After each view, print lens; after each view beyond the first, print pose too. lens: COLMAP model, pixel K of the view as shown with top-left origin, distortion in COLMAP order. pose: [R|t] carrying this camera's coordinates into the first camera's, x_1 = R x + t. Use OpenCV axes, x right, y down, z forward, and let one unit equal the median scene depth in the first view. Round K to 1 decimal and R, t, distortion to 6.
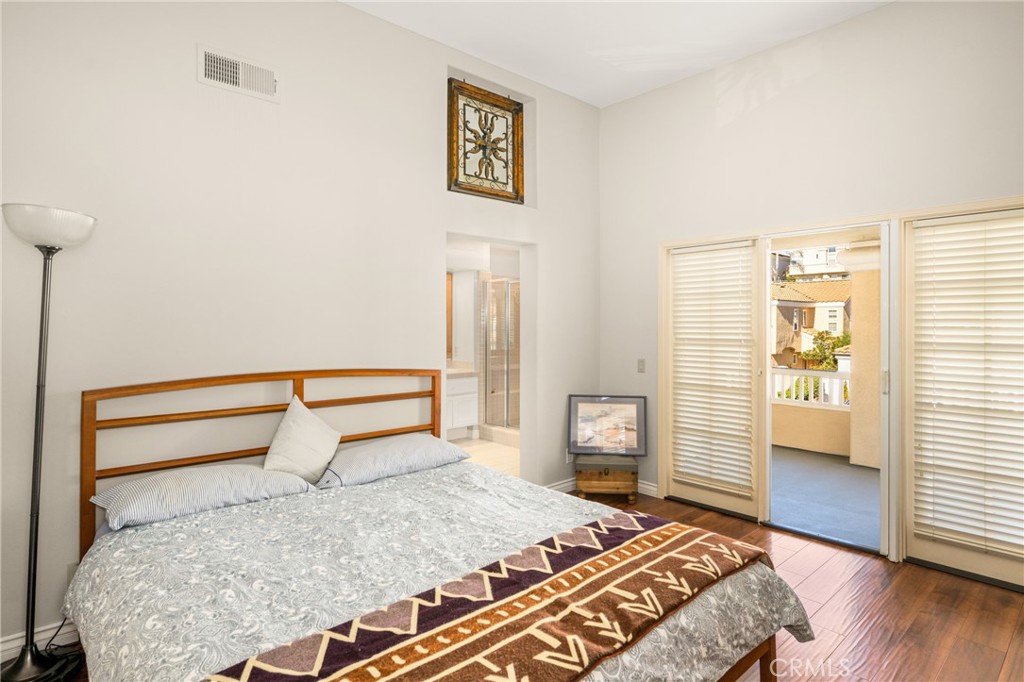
lens RADIAL K [[546.0, 0, 528.9], [0, 546.0, 321.9], [0, 0, 1]] dist [0.006319, -0.000216]
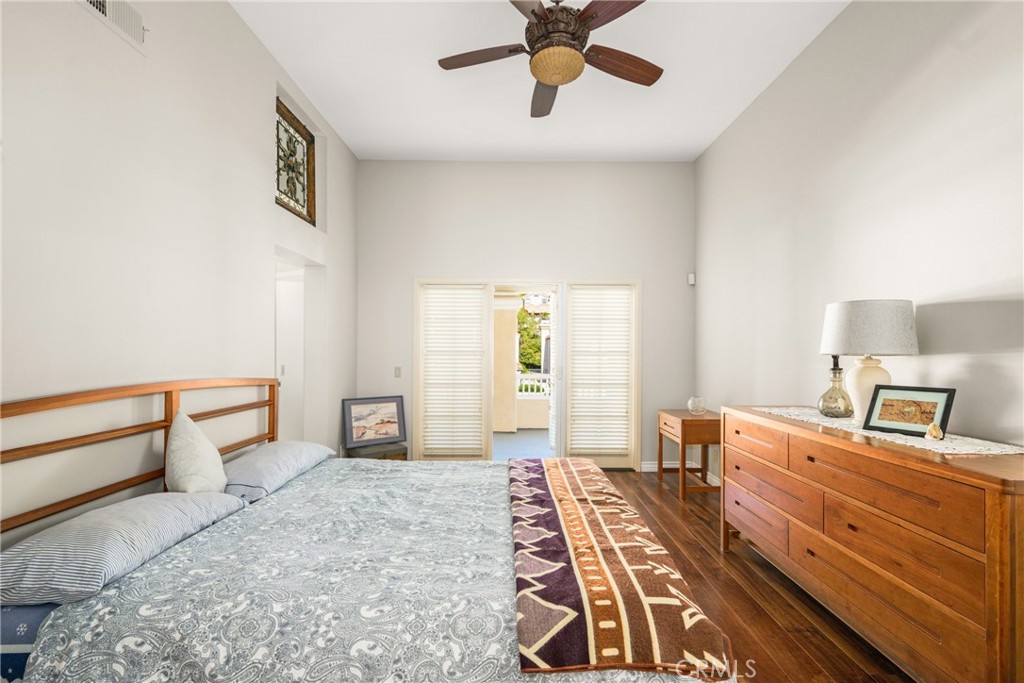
lens RADIAL K [[443.3, 0, 516.6], [0, 443.3, 350.4], [0, 0, 1]] dist [0.000543, -0.000105]
pose [[0.675726, 0.001149, 0.737152, -0.418216], [-0.006229, 0.999972, 0.004151, 0.025732], [-0.737127, -0.007397, 0.675714, 0.099736]]
